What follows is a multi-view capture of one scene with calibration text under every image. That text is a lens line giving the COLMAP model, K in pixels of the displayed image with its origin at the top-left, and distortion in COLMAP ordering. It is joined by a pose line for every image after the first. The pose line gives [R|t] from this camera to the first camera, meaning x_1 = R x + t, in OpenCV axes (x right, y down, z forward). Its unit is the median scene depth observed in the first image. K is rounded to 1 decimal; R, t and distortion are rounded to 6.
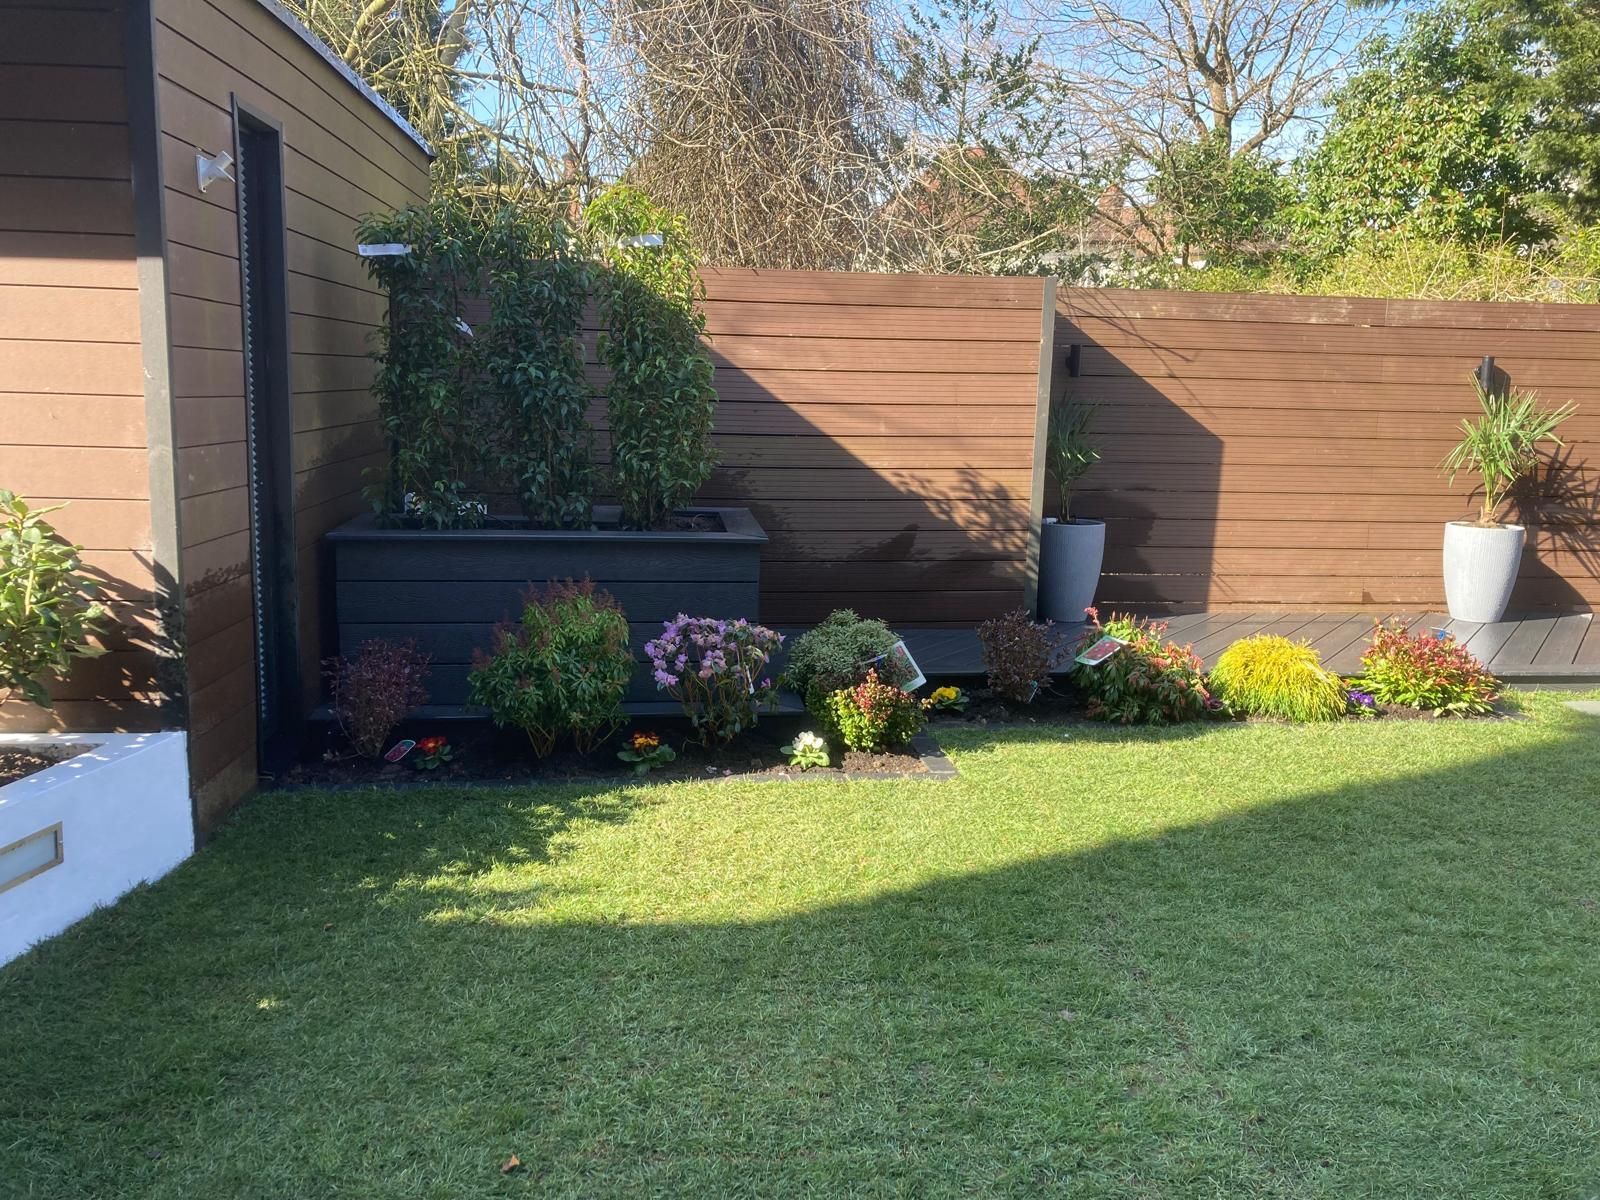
lens RADIAL K [[1298.7, 0, 800.1], [0, 1298.7, 576.3], [0, 0, 1]] dist [0.047415, -0.041138]
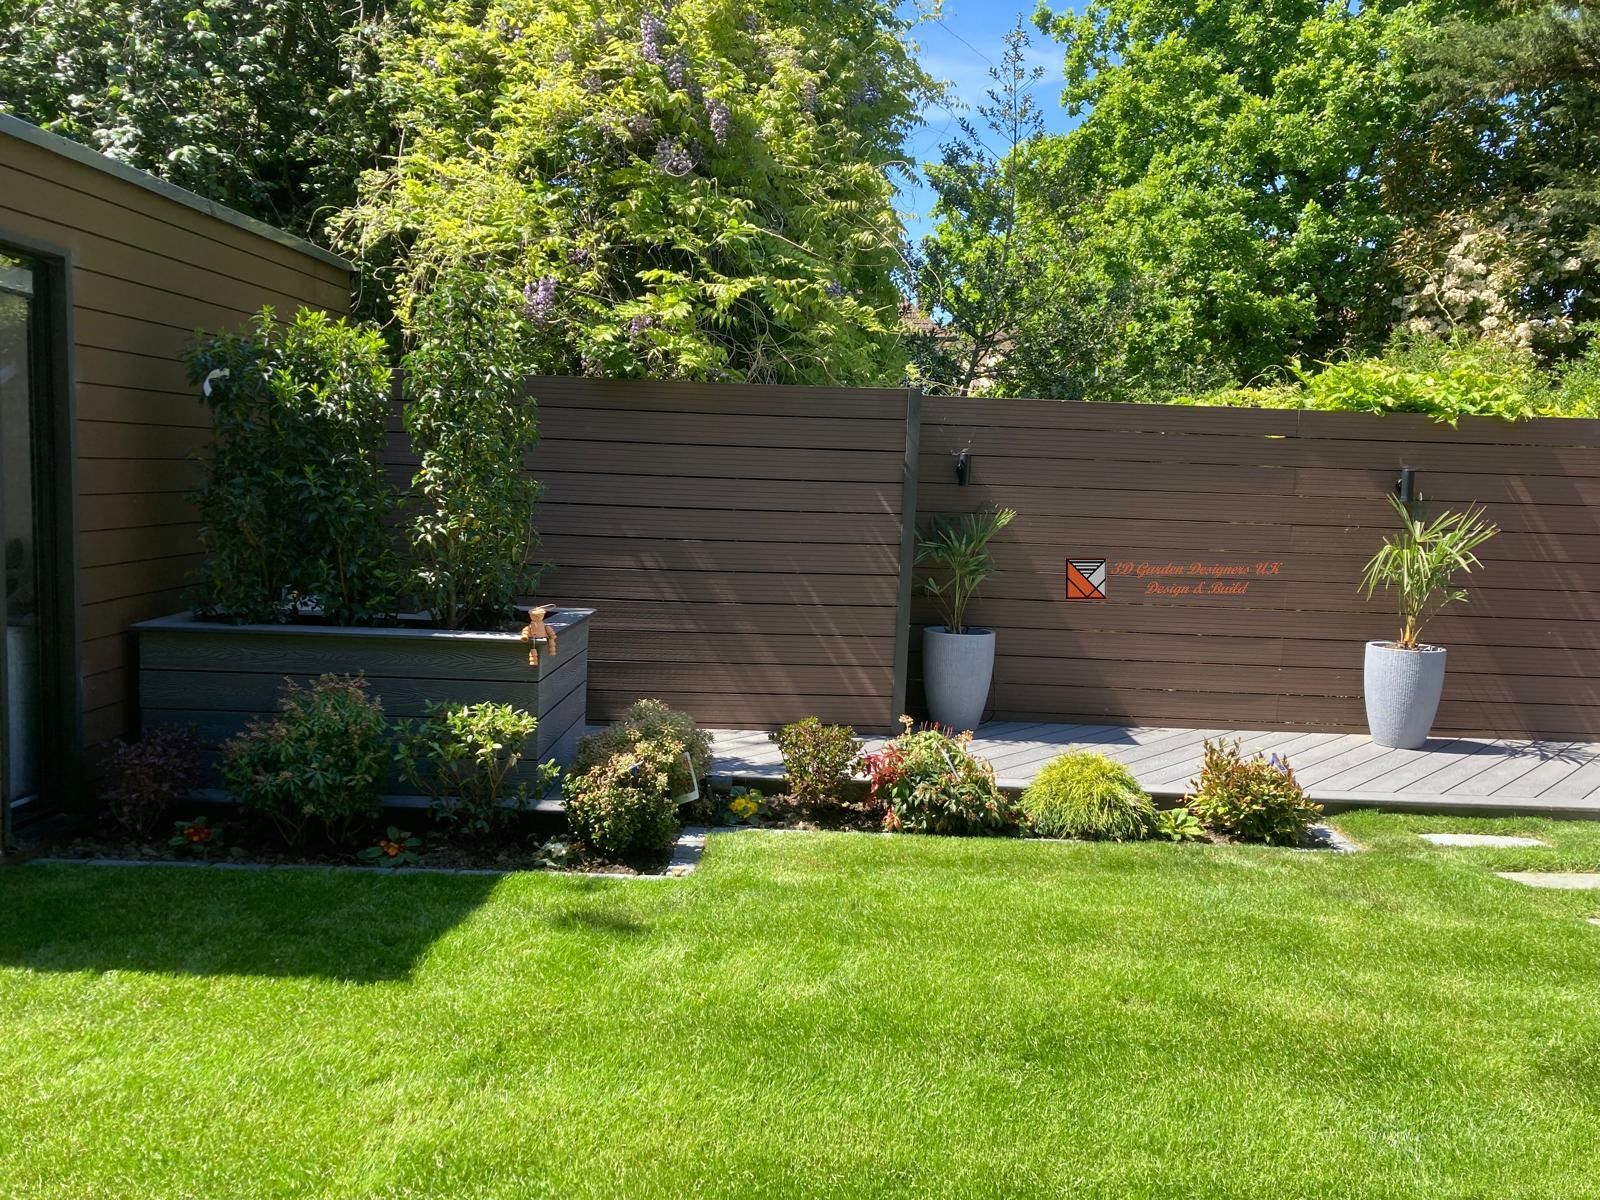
lens RADIAL K [[1298.7, 0, 797.9], [0, 1298.7, 601.0], [0, 0, 1]] dist [0.047415, -0.041138]
pose [[0.993141, 0.022212, -0.114796, 0.198650], [-0.028668, 0.998080, -0.054896, -0.006775], [0.113356, 0.057810, 0.991871, 0.000452]]
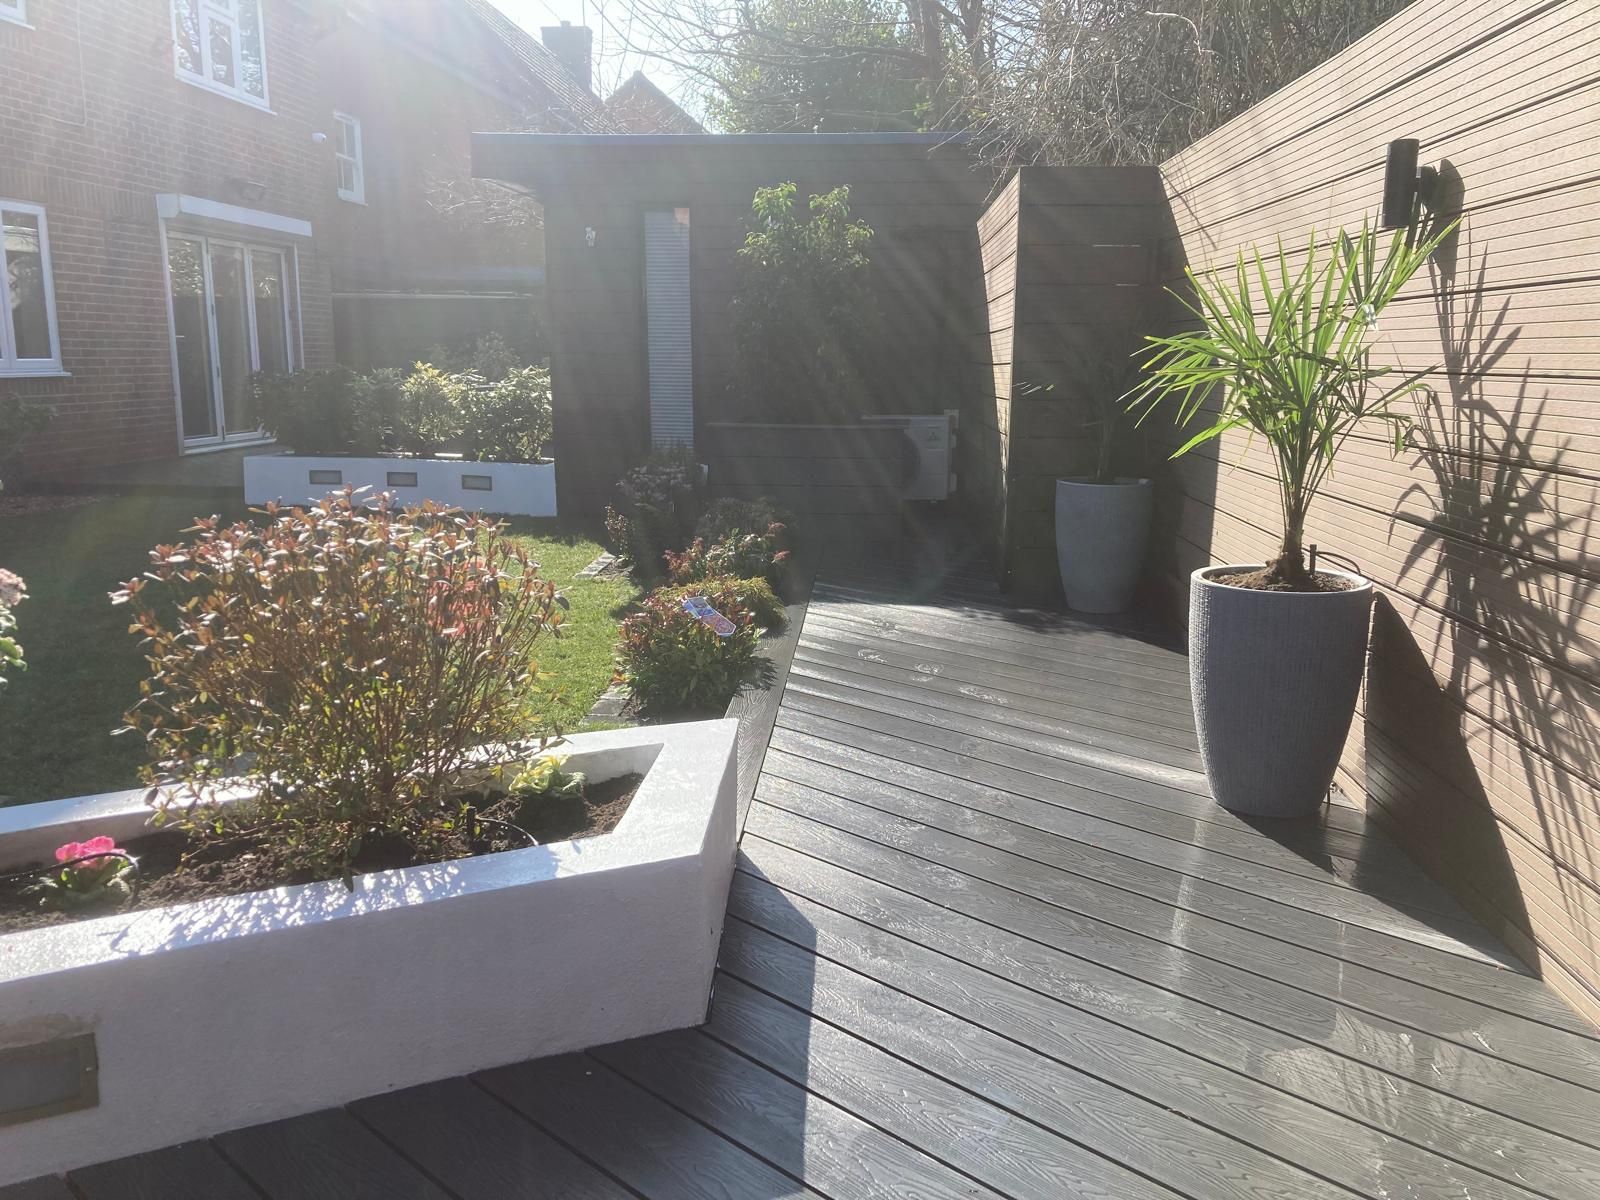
lens RADIAL K [[1298.7, 0, 809.6], [0, 1298.7, 597.0], [0, 0, 1]] dist [0.047415, -0.041138]
pose [[-0.170612, 0.159060, -0.972415, 0.942449], [-0.153734, 0.970502, 0.185720, -0.086942], [0.973272, 0.181179, -0.141126, 0.922147]]
